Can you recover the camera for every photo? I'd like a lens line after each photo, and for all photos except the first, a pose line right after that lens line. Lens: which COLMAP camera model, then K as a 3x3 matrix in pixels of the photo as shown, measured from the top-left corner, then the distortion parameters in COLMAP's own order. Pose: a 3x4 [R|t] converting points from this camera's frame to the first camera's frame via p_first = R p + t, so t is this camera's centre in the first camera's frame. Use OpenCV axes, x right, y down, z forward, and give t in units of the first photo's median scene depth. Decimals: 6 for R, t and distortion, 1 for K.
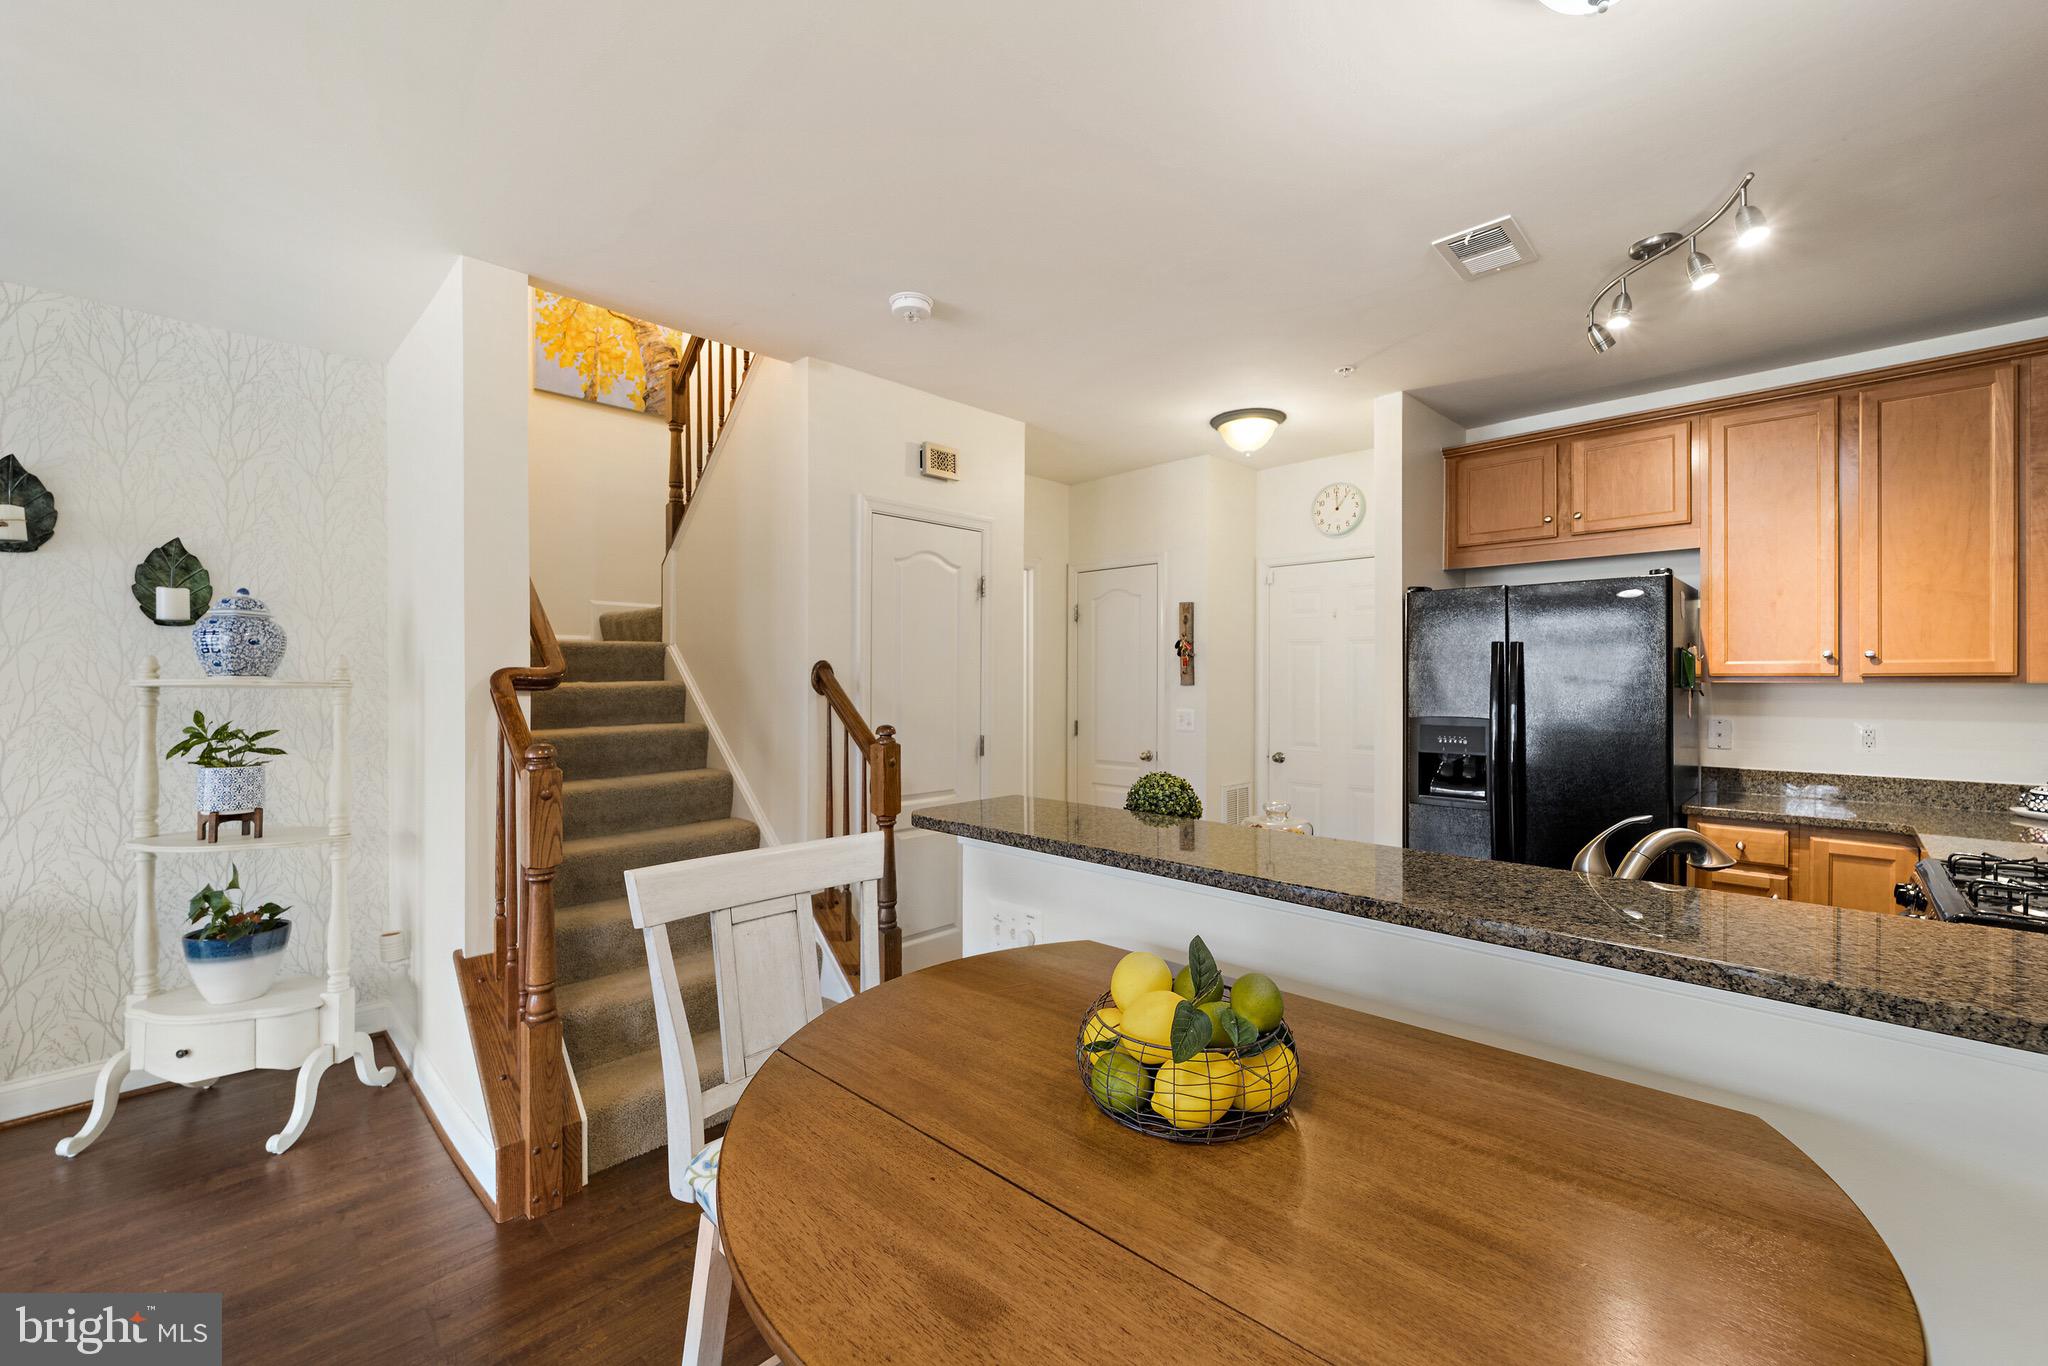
lens RADIAL K [[822.0, 0, 1016.4], [0, 822.0, 679.9], [0, 0, 1]] dist [0.001315, 0.000455]
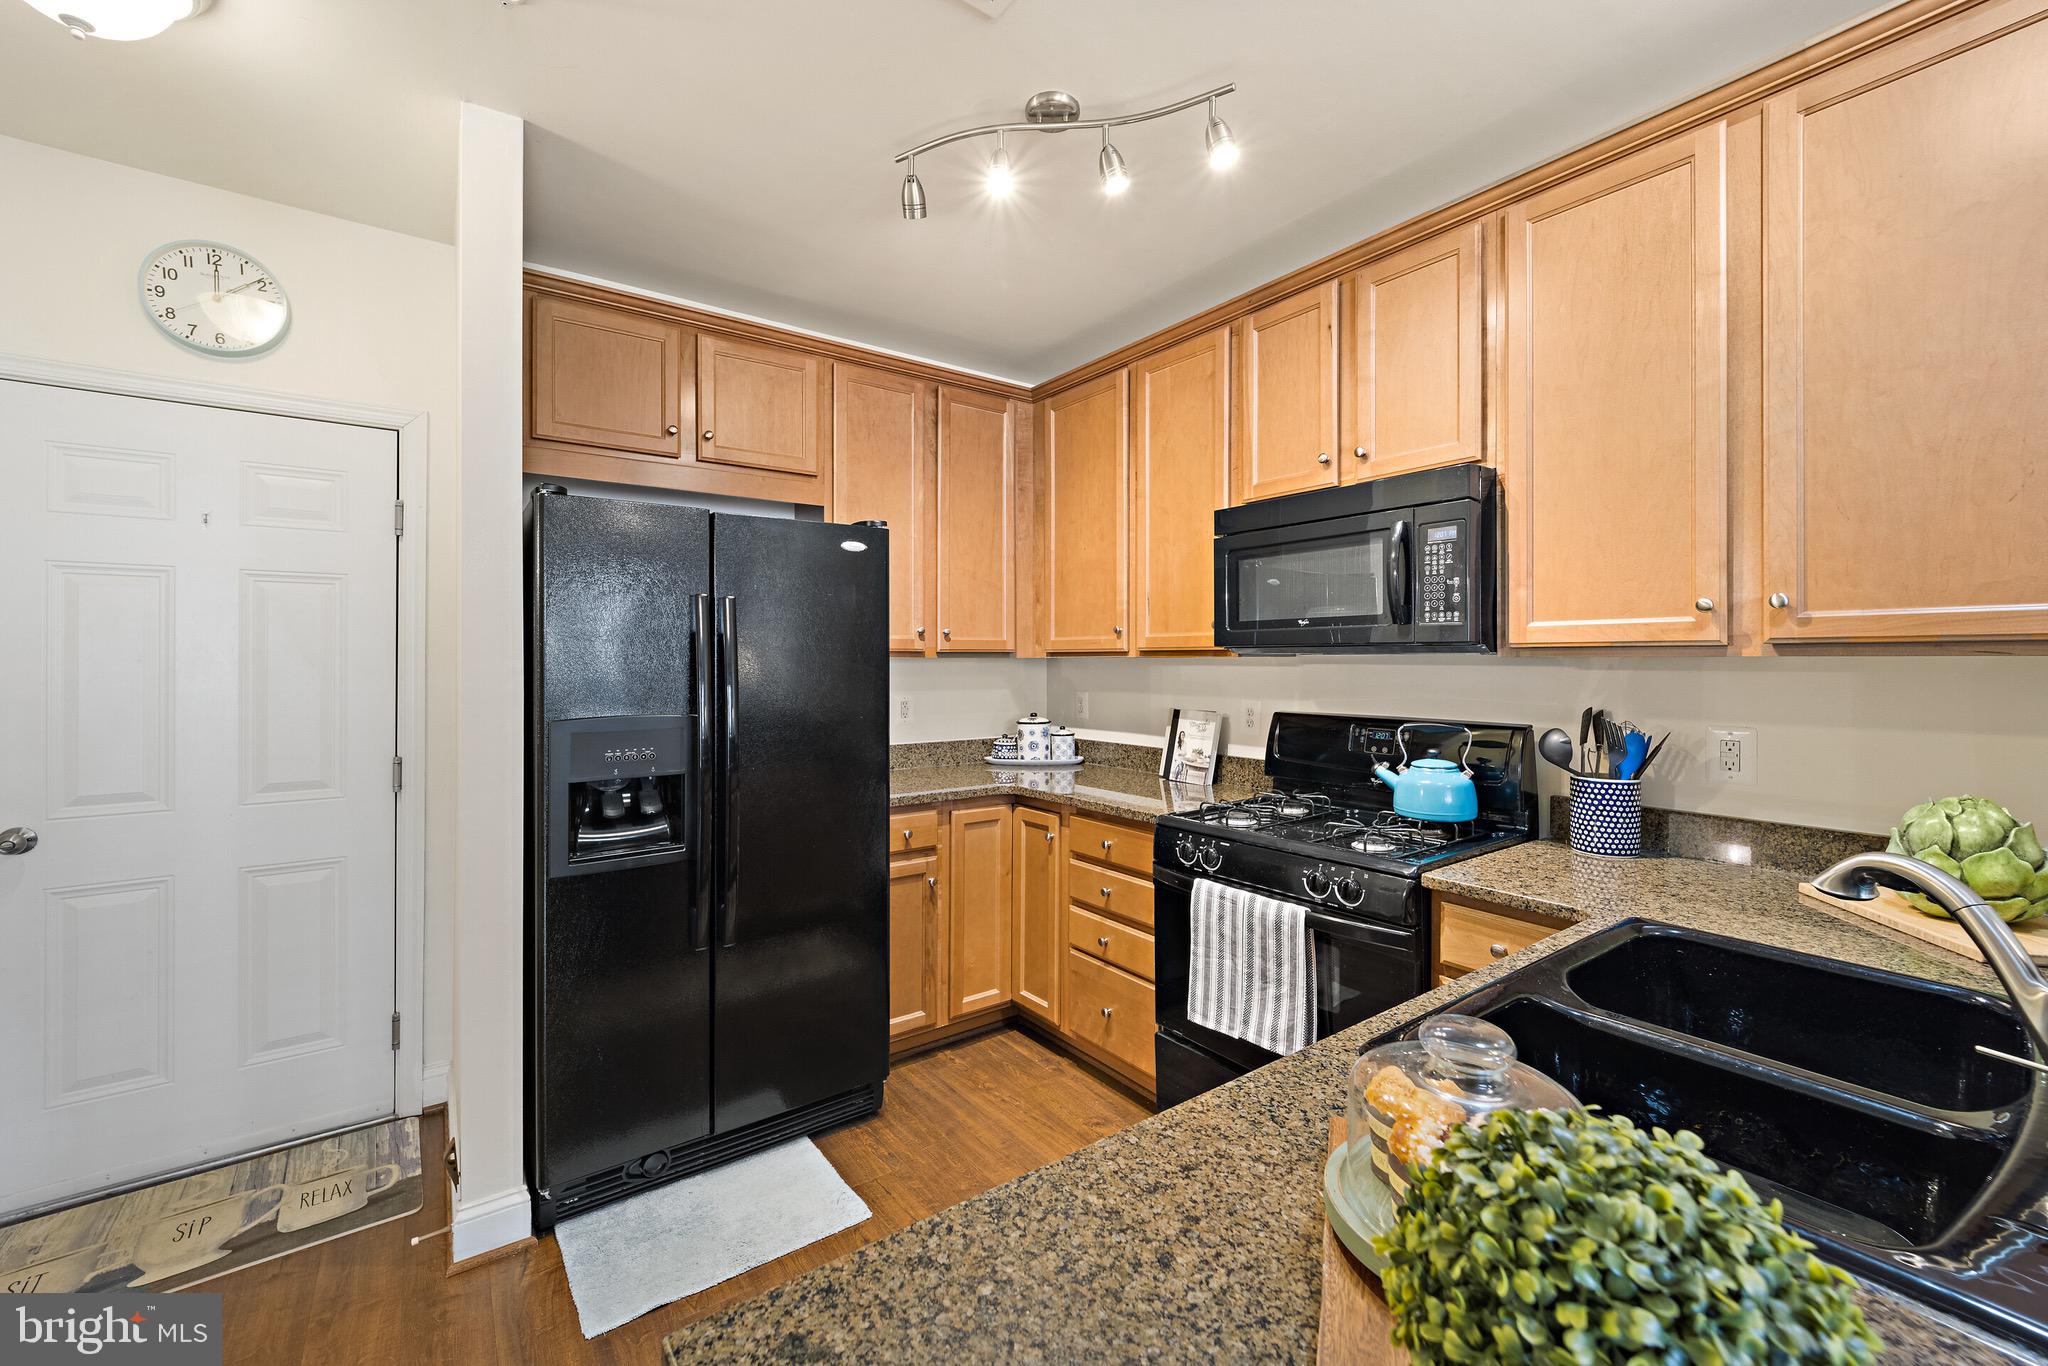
lens RADIAL K [[821.1, 0, 1032.4], [0, 821.1, 659.9], [0, 0, 1]] dist [-0.000522, -0.000067]
pose [[0.159711, -0.002092, 0.987162, -0.010607], [0.001717, 0.999997, 0.001841, 0.004359], [-0.987162, 0.001400, 0.159714, 0.739269]]
